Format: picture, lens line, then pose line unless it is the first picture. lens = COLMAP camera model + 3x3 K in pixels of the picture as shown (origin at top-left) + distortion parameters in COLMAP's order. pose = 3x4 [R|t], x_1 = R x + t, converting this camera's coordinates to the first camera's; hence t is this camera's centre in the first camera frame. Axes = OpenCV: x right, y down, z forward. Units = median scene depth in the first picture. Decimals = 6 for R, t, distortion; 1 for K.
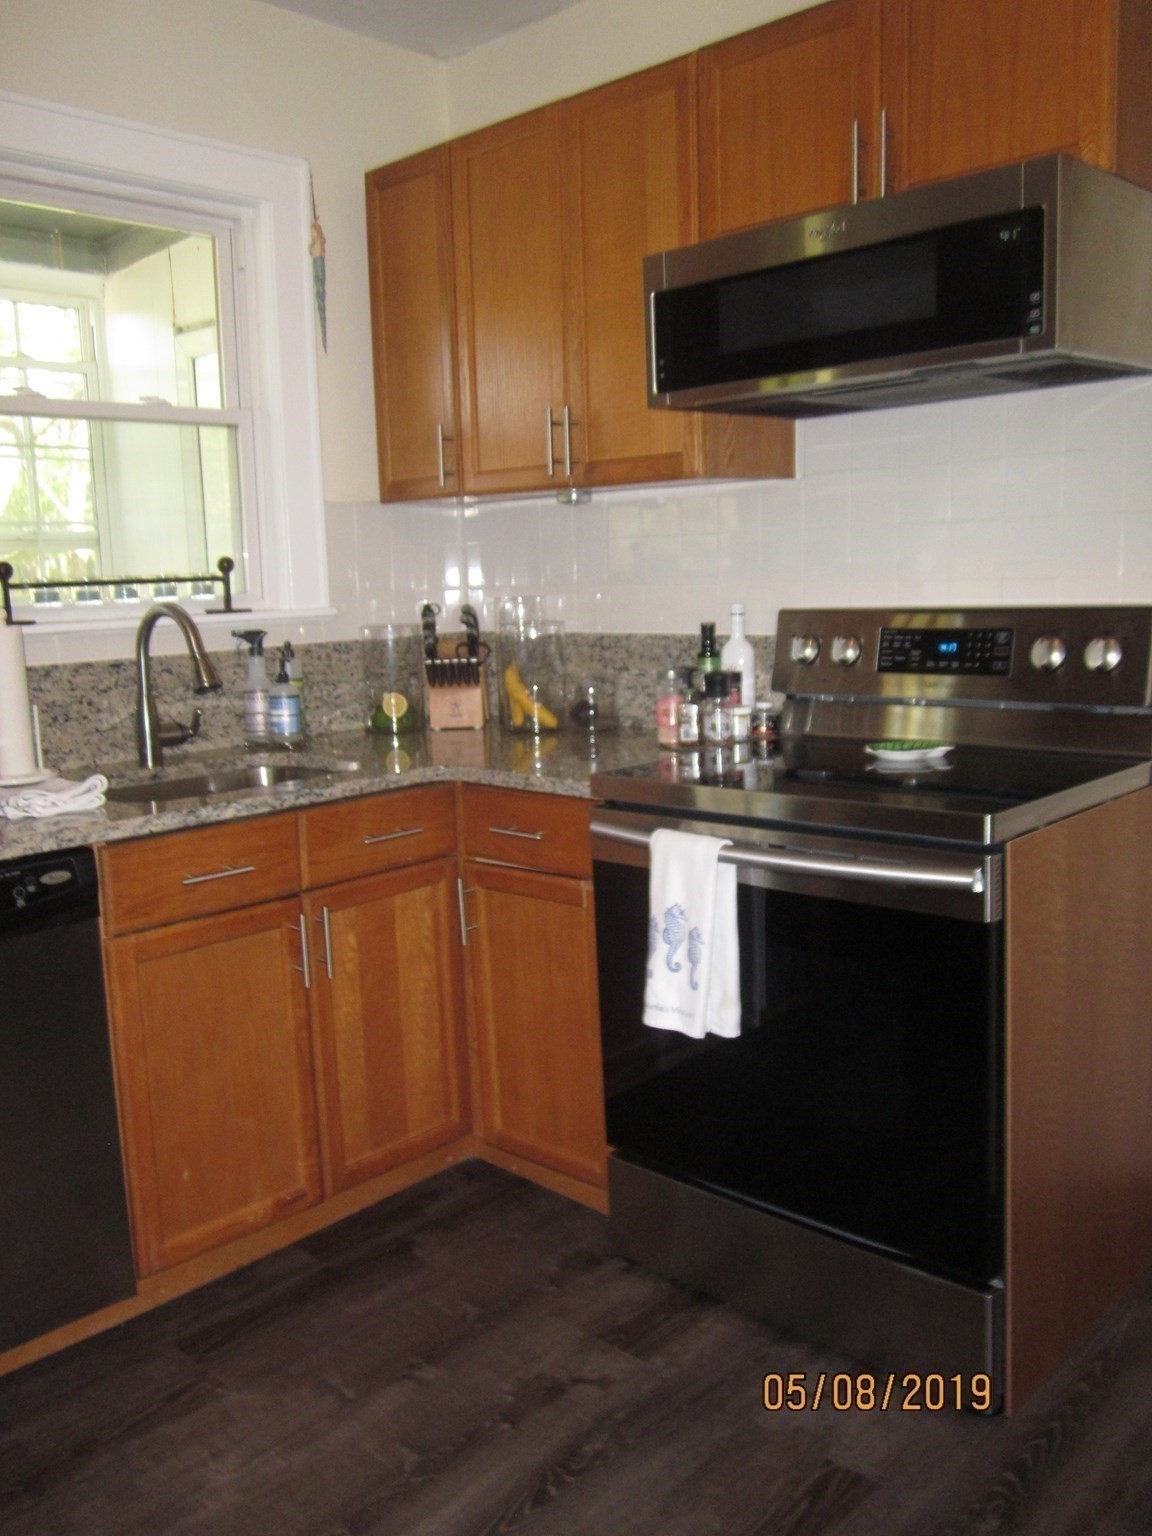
lens RADIAL K [[1350.9, 0, 579.2], [0, 1350.9, 769.5], [0, 0, 1]] dist [0.028132, -0.023951]
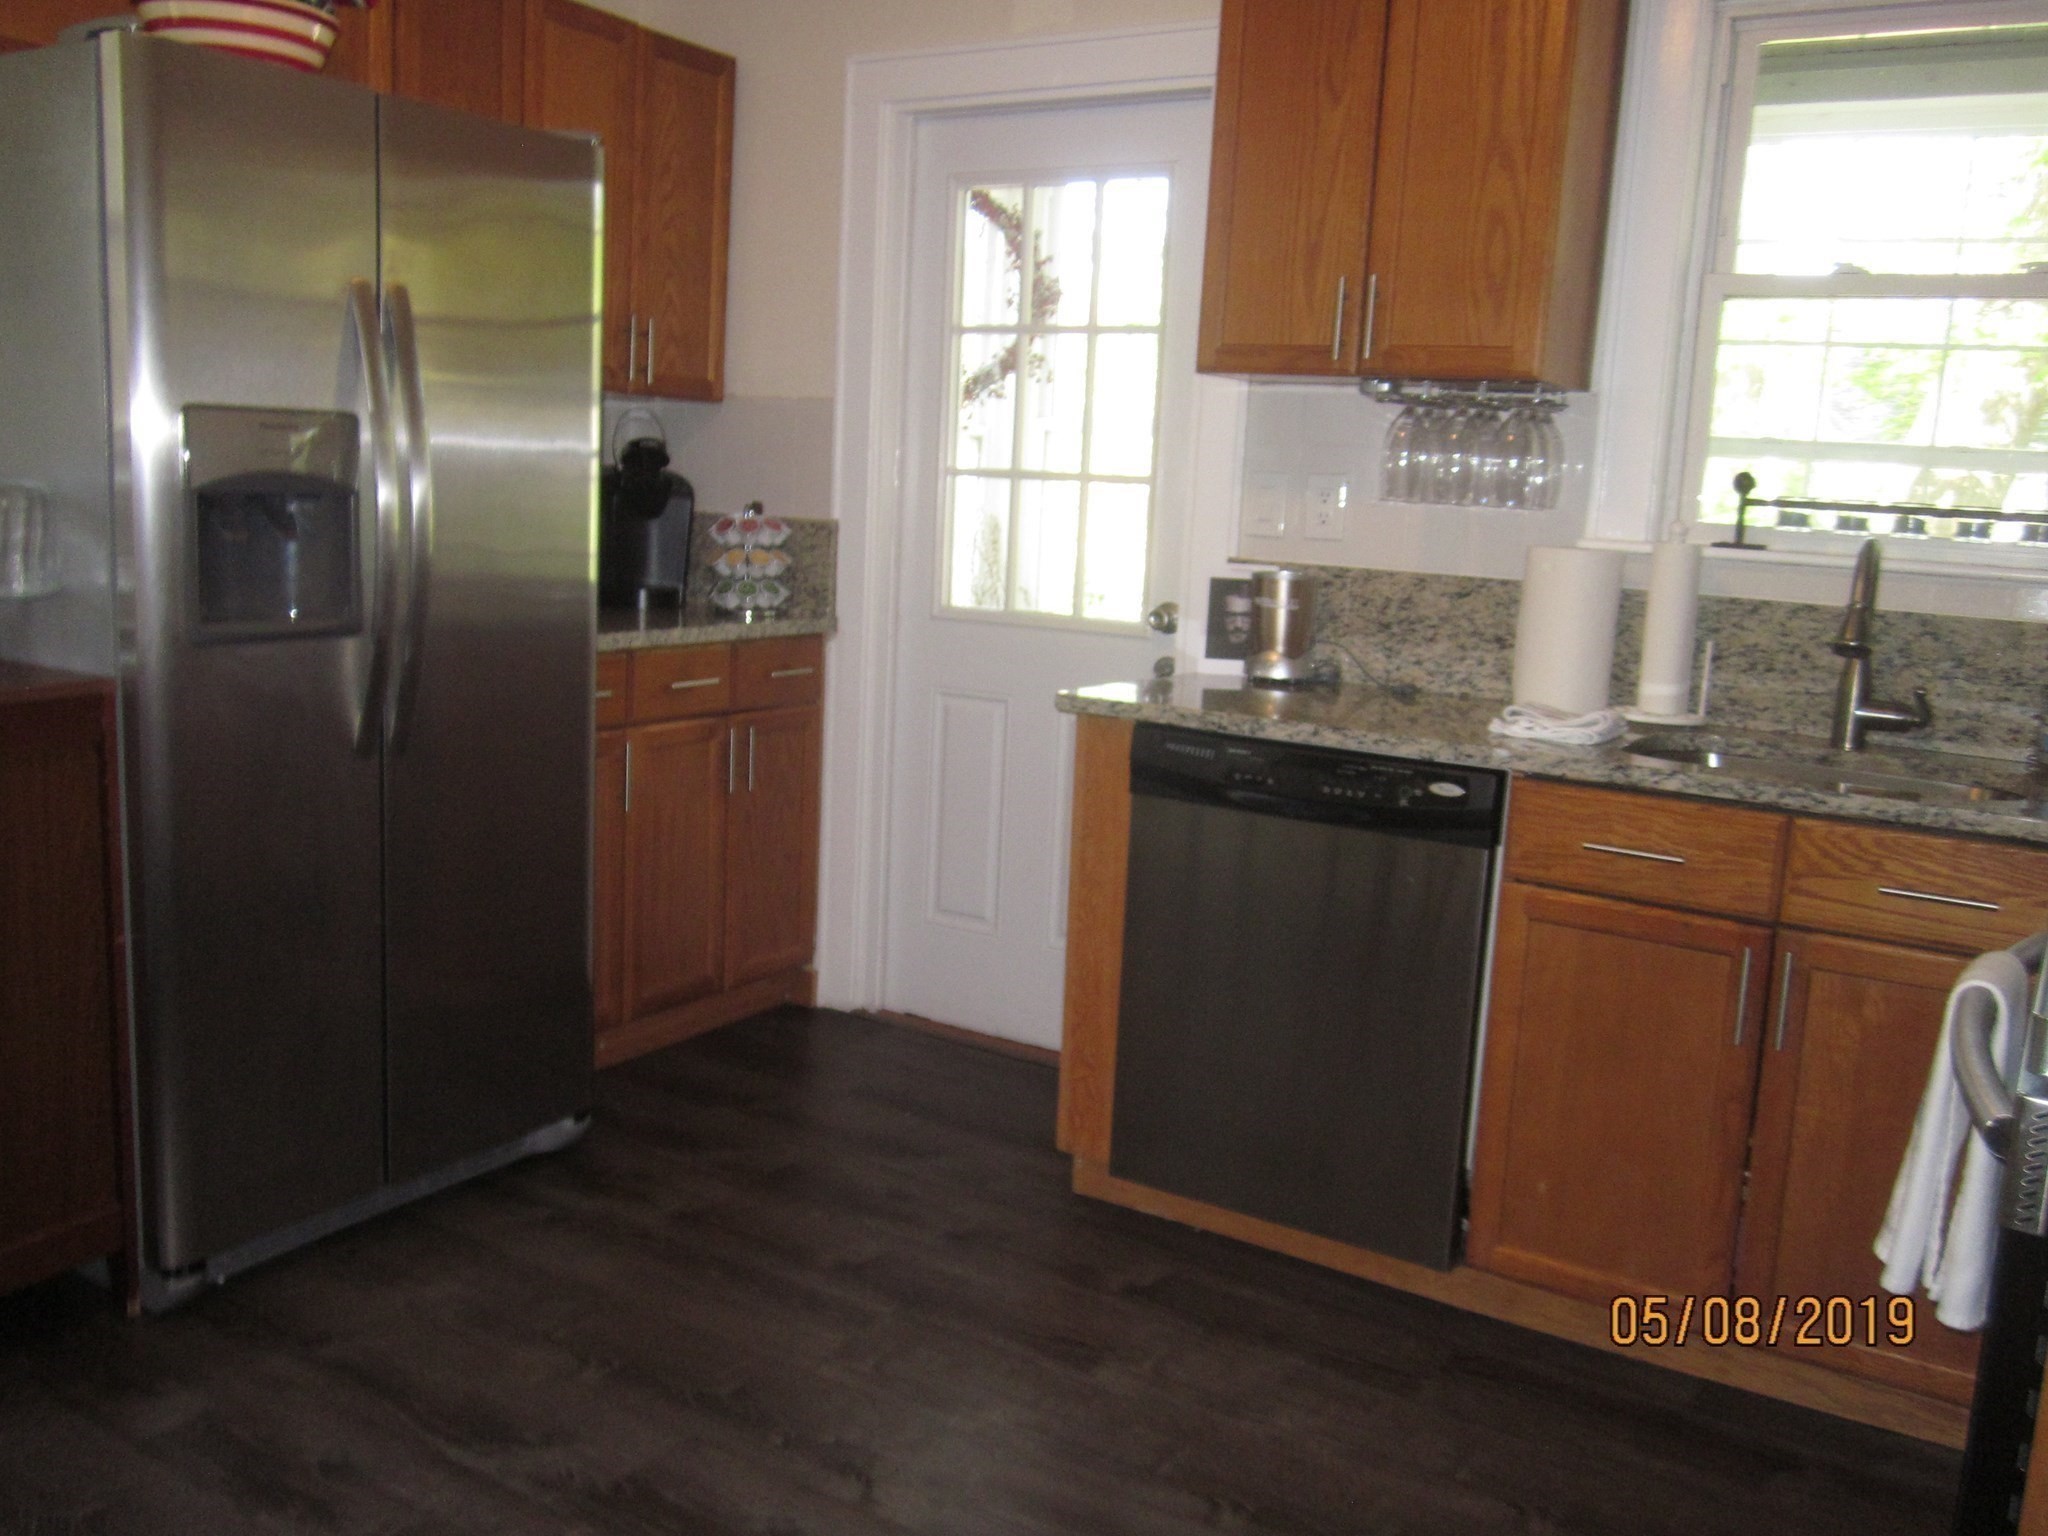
lens RADIAL K [[1801.2, 0, 1025.5], [0, 1801.2, 760.9], [0, 0, 1]] dist [0.028132, -0.023951]
pose [[0.231568, 0.200159, -0.952005, 0.566333], [-0.220491, 0.963936, 0.149035, -0.047650], [0.947502, 0.175397, 0.267350, 0.298050]]
